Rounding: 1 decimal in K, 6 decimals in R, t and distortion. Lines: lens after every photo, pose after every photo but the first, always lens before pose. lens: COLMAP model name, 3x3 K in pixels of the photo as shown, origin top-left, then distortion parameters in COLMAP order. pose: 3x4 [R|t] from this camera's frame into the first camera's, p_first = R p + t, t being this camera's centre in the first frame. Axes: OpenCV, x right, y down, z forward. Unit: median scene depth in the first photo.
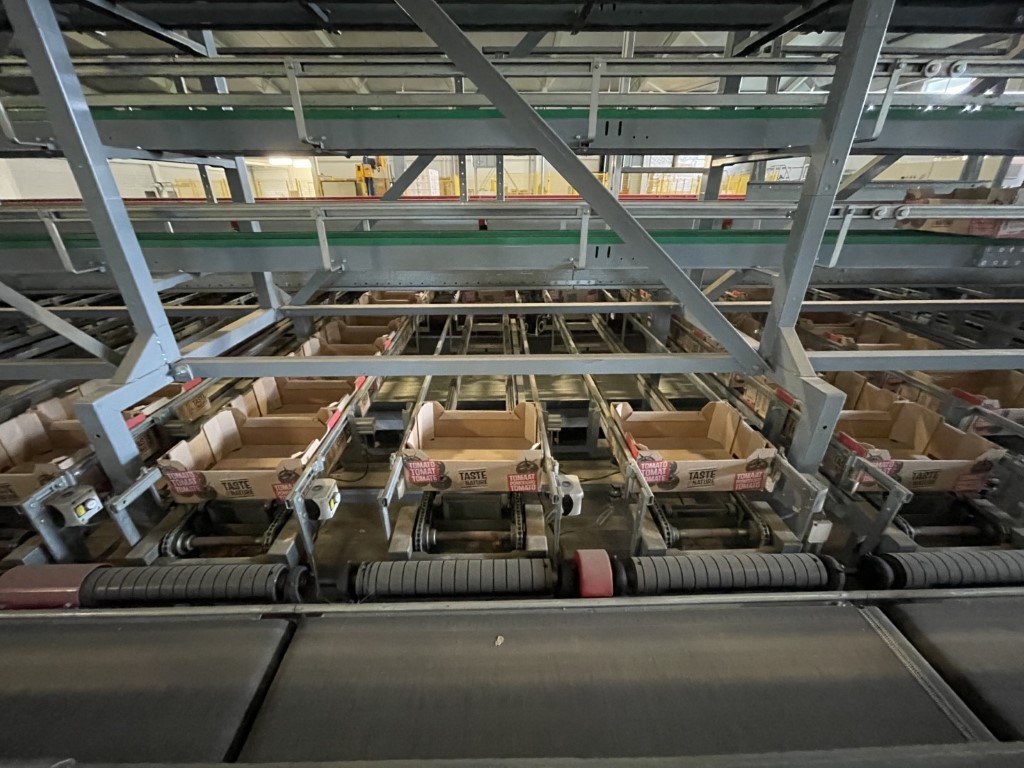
lens RADIAL K [[416.1, 0, 519.3], [0, 416.1, 387.9], [0, 0, 1]] dist [-0.004095, 0.000317]
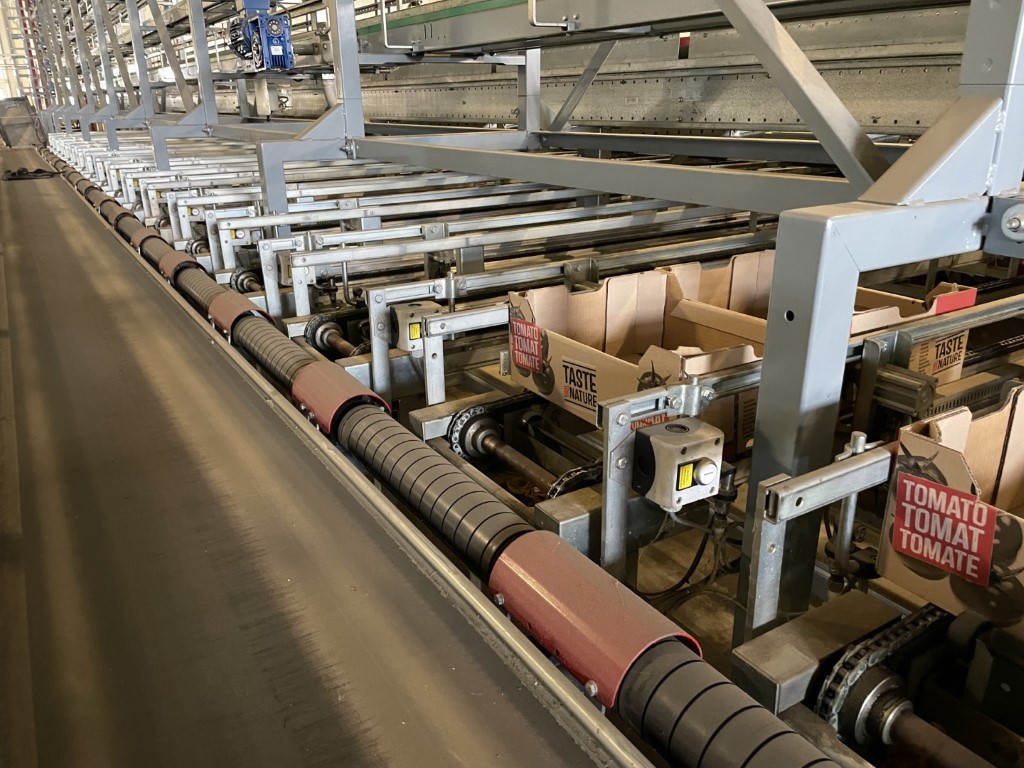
lens RADIAL K [[784.7, 0, 495.2], [0, 784.7, 386.2], [0, 0, 1]] dist [0.083422, -0.119572]
pose [[0.490898, 0.291252, -0.821092, -0.533628], [-0.362834, 0.925189, 0.111252, 0.191730], [0.792067, 0.243306, 0.559849, 0.396348]]
